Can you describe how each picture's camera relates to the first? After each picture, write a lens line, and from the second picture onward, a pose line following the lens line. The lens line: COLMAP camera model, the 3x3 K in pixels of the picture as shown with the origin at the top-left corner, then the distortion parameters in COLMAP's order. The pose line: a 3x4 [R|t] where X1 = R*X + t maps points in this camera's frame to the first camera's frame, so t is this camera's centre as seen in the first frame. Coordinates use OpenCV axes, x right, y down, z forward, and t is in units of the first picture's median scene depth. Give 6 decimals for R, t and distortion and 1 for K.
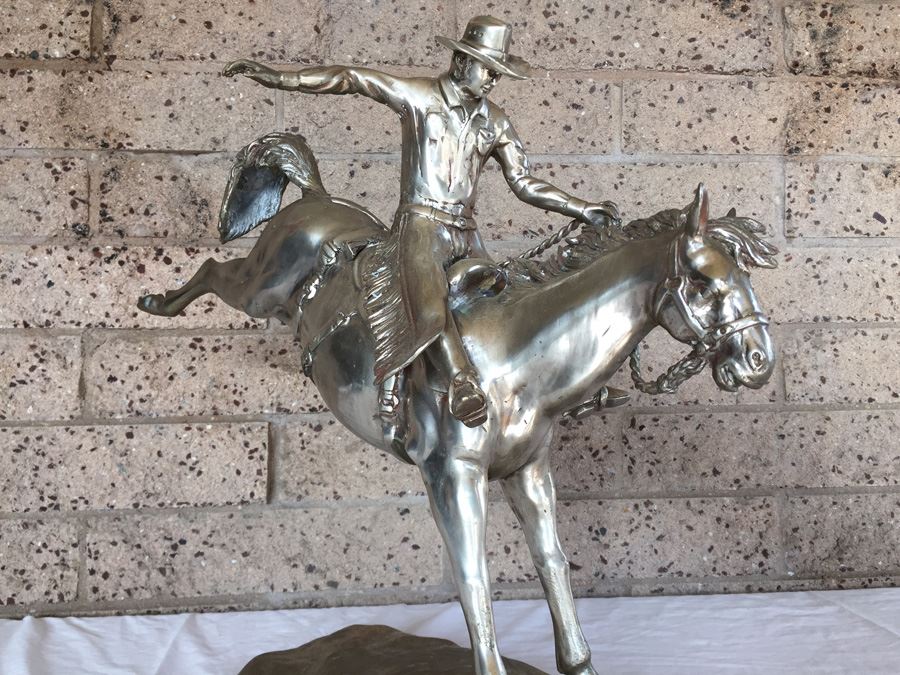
lens RADIAL K [[779.5, 0, 440.6], [0, 779.5, 340.9], [0, 0, 1]] dist [0.094023, -0.150191]
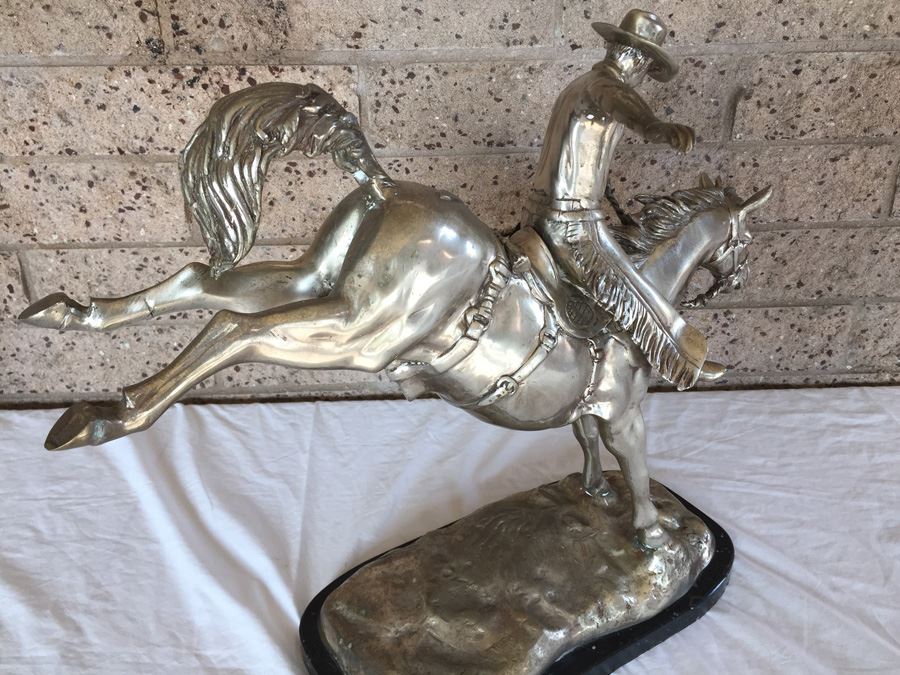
lens RADIAL K [[779.5, 0, 445.0], [0, 779.5, 335.4], [0, 0, 1]] dist [0.094023, -0.150191]
pose [[0.998471, 0.024642, -0.049477, -0.063403], [0.003607, 0.864164, 0.503198, -0.307944], [0.055156, -0.502607, 0.862754, 0.052842]]
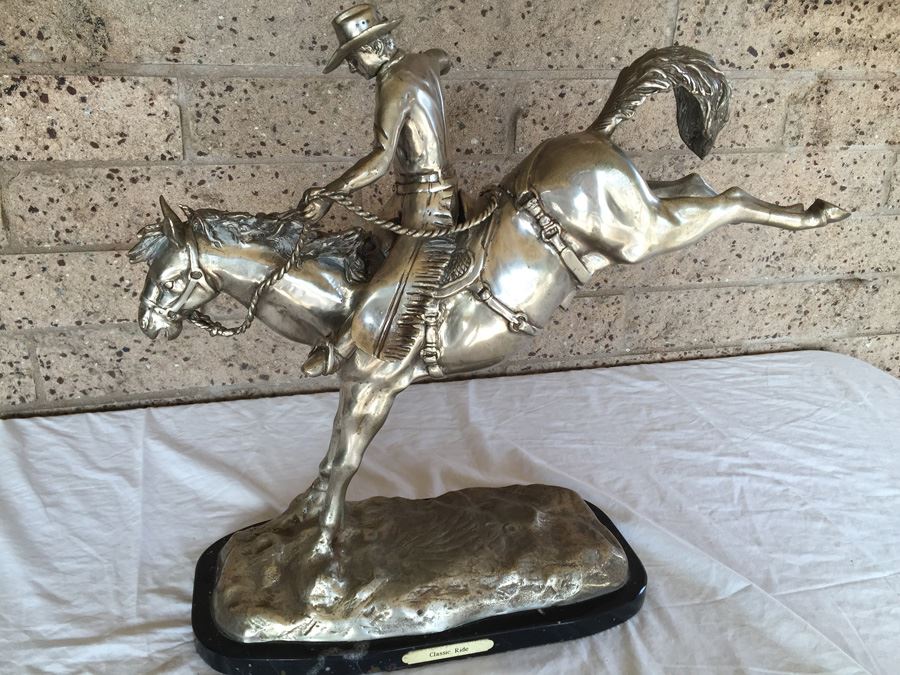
lens RADIAL K [[779.5, 0, 450.4], [0, 779.5, 341.8], [0, 0, 1]] dist [0.094023, -0.150191]
pose [[0.985258, -0.028726, 0.168649, -0.057606], [-0.045871, 0.905348, 0.422187, -0.252400], [-0.164813, -0.423699, 0.890683, -0.082357]]
